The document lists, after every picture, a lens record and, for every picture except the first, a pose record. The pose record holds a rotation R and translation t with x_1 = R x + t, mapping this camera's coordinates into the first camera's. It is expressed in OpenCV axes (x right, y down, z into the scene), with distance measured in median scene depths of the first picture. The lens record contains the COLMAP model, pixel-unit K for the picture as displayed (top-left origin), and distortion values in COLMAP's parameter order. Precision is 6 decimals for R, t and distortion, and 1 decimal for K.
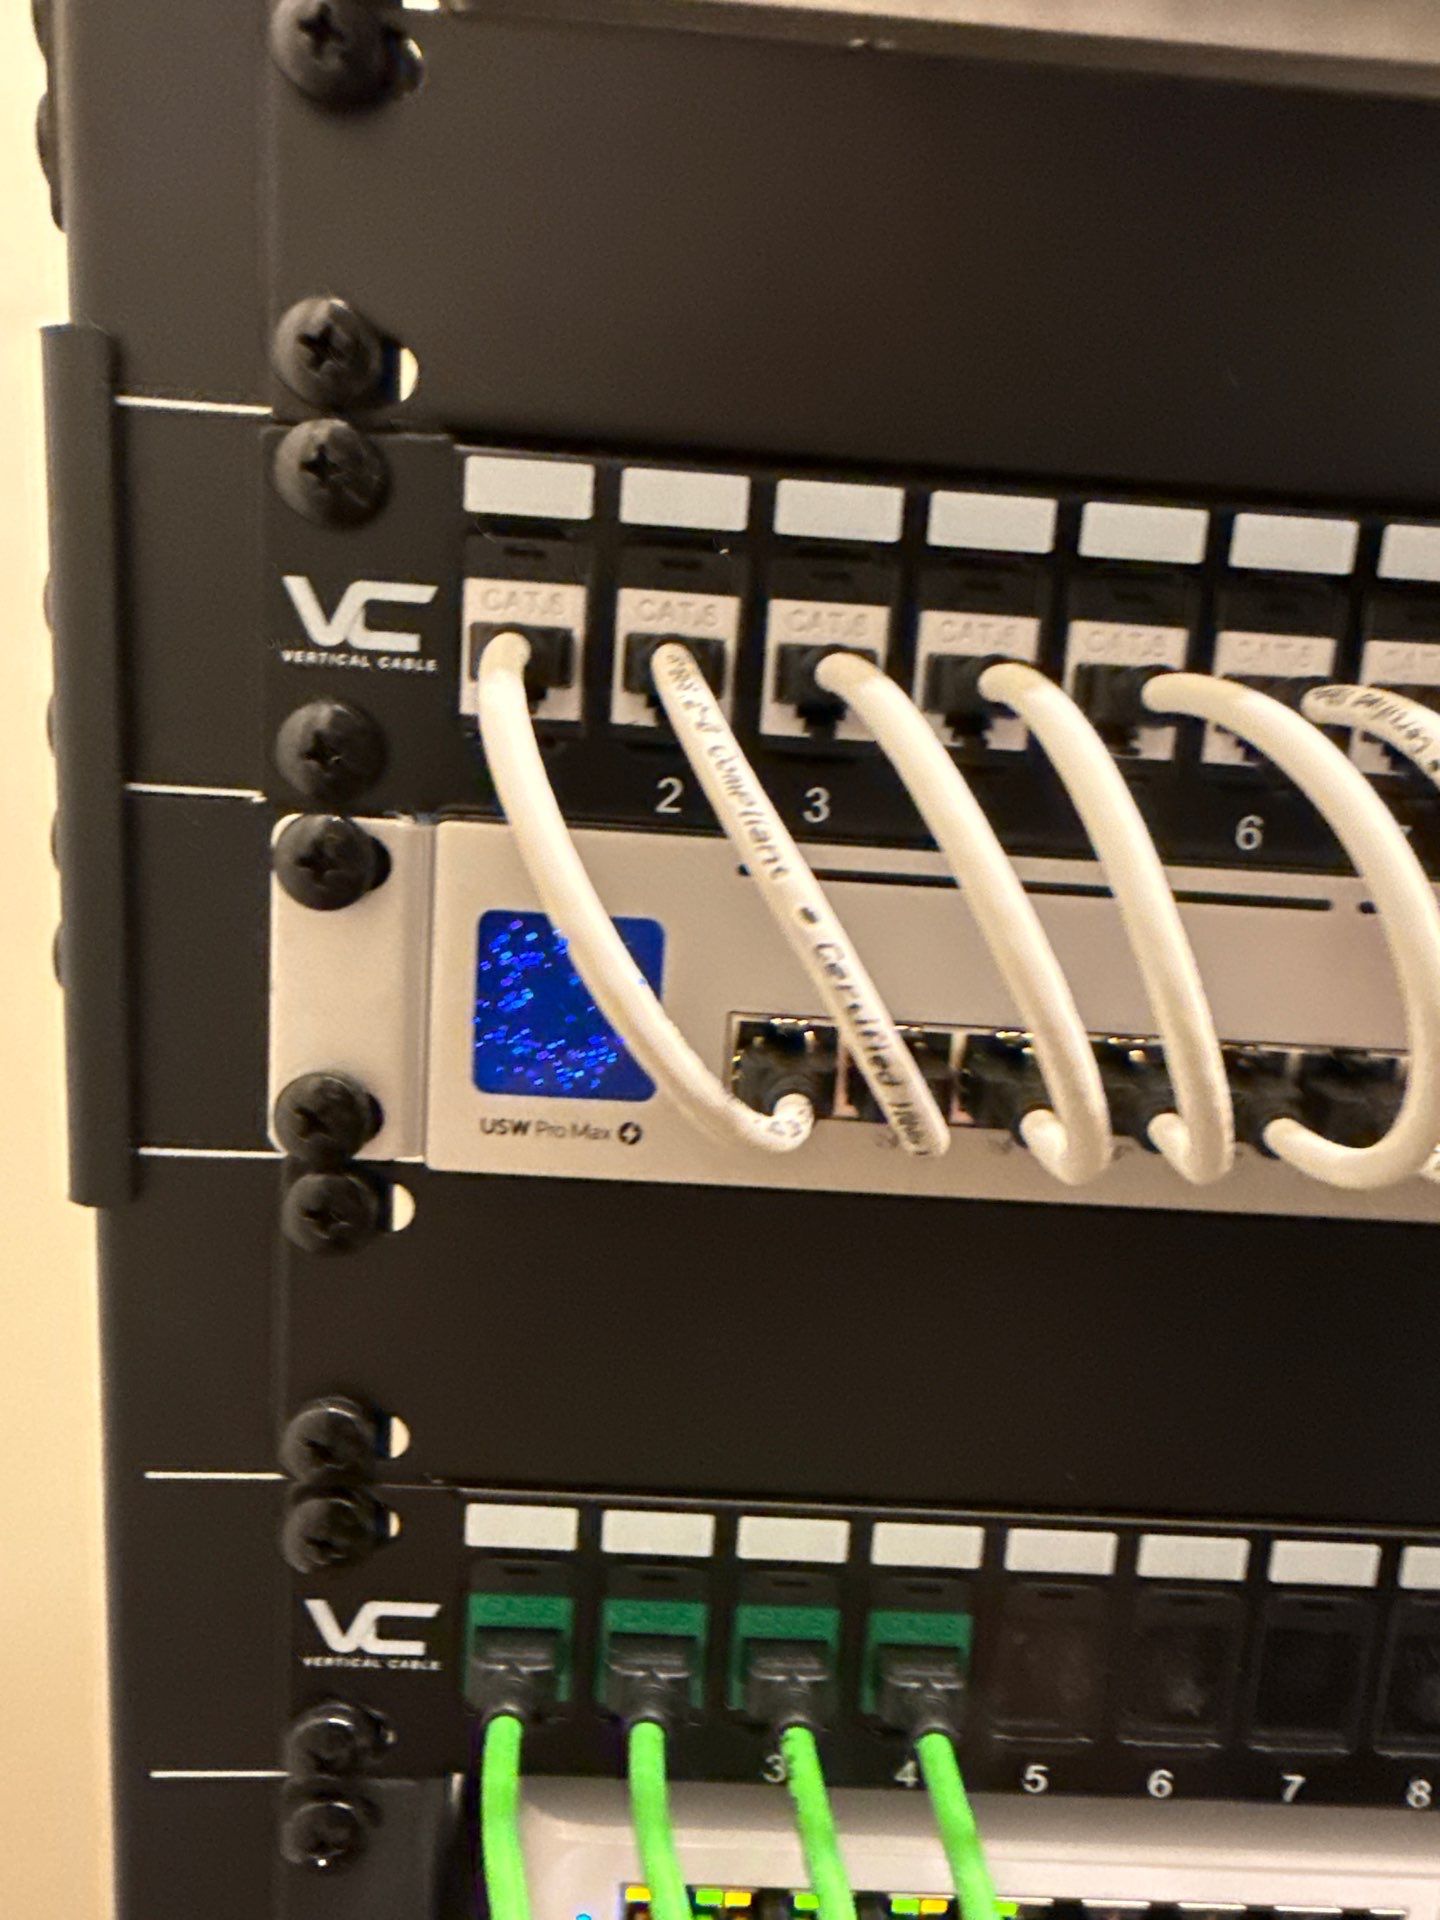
lens RADIAL K [[1392.2, 0, 683.0], [0, 1392.2, 953.4], [0, 0, 1]] dist [-0.027617, 0.069856]
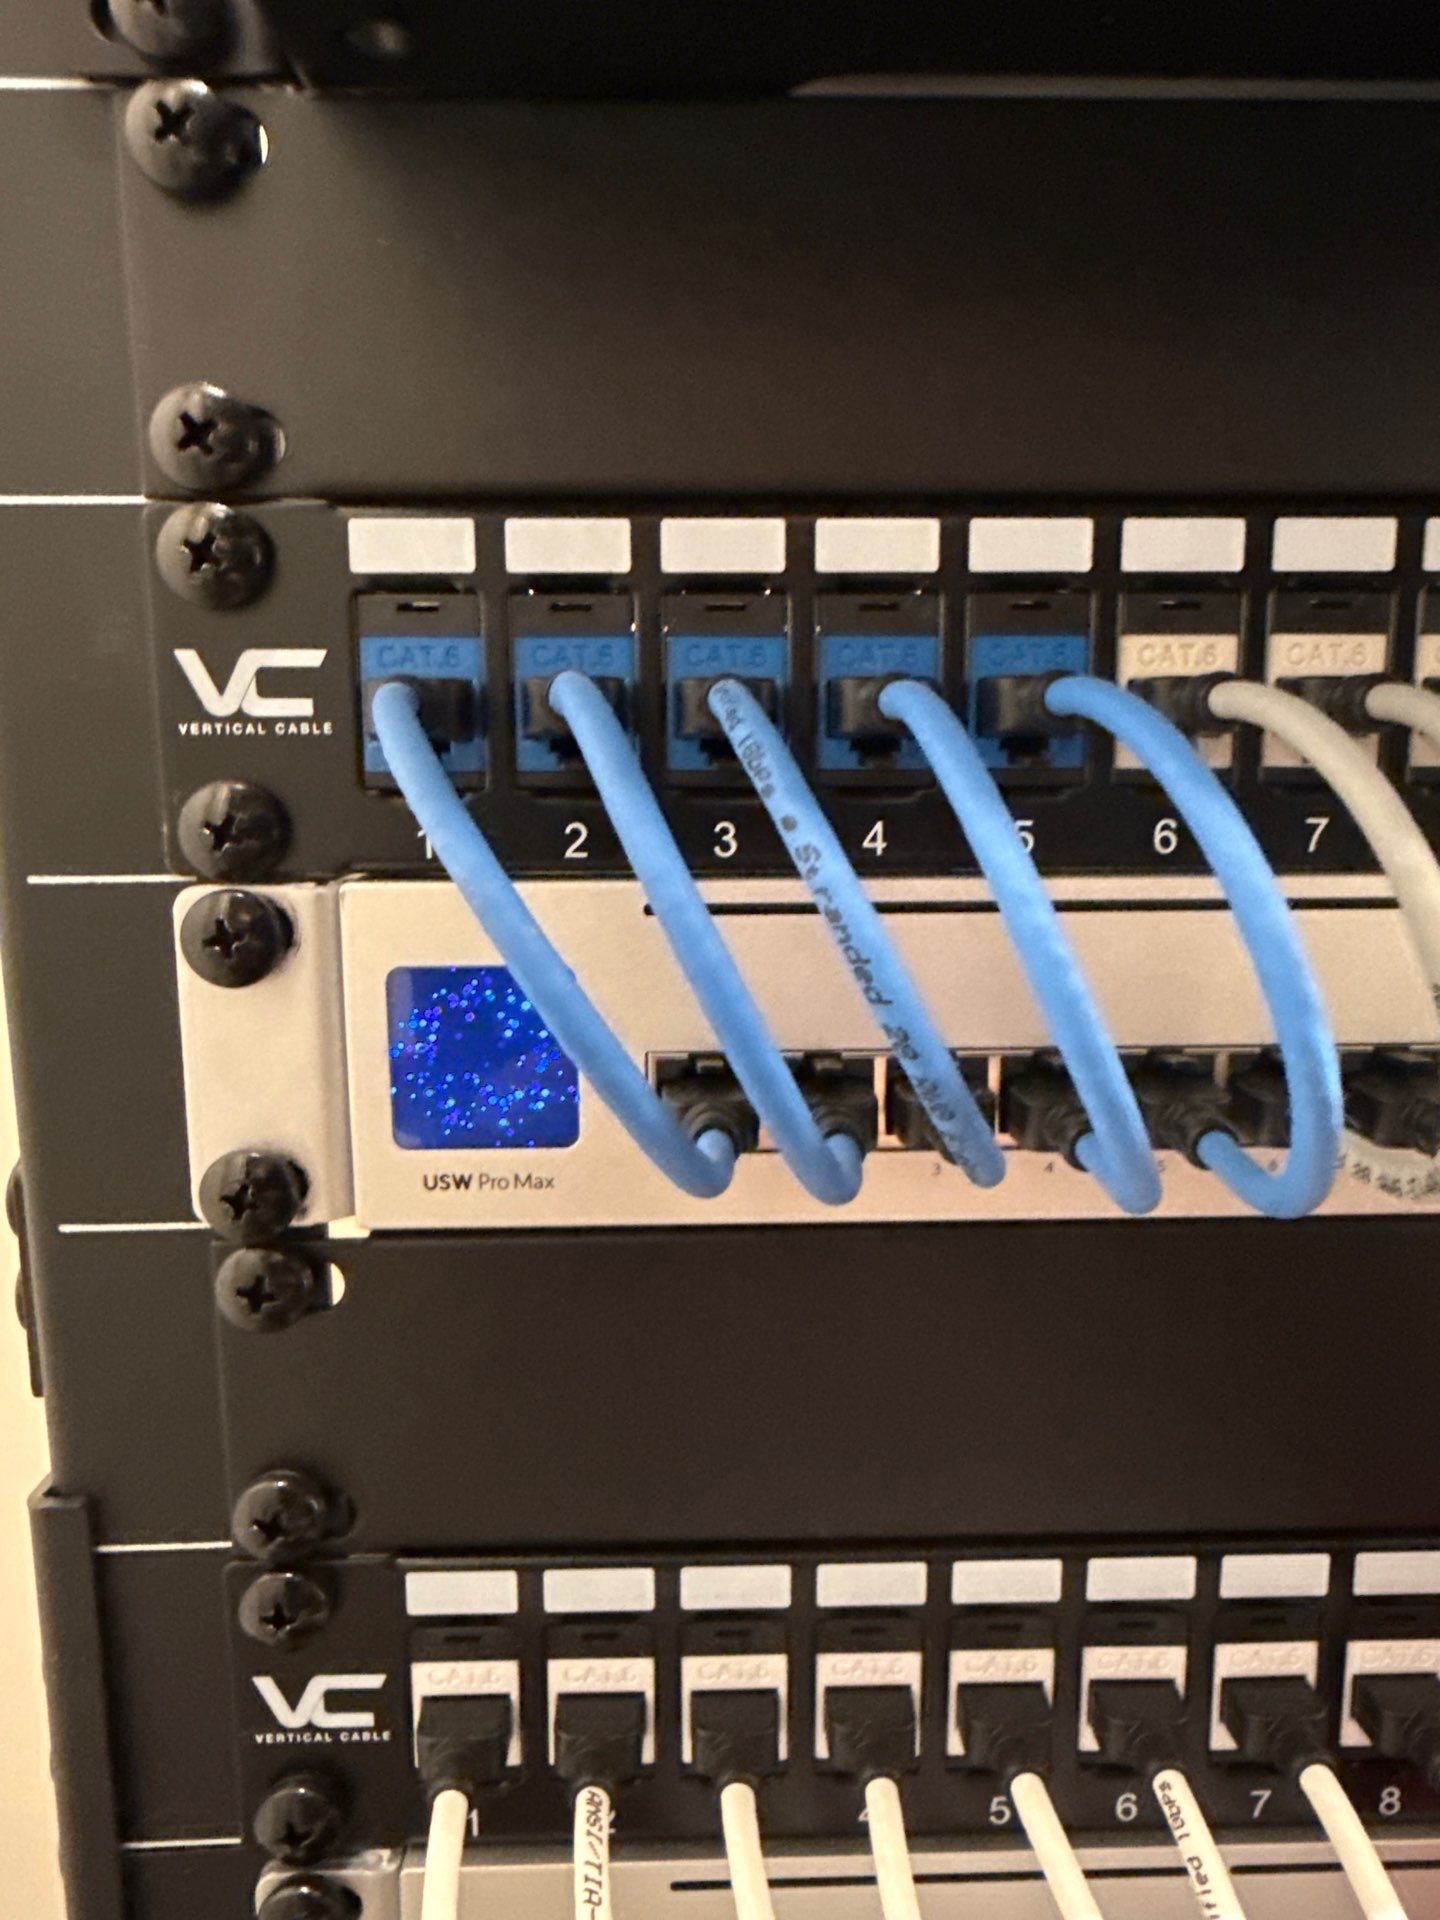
lens RADIAL K [[1388.0, 0, 703.8], [0, 1388.0, 952.2], [0, 0, 1]] dist [0.010385, -0.025789]
pose [[0.997434, -0.068368, -0.021235, 0.101388], [0.067659, 0.997179, -0.032500, 0.005789], [0.023397, 0.030980, 0.999246, 0.005764]]
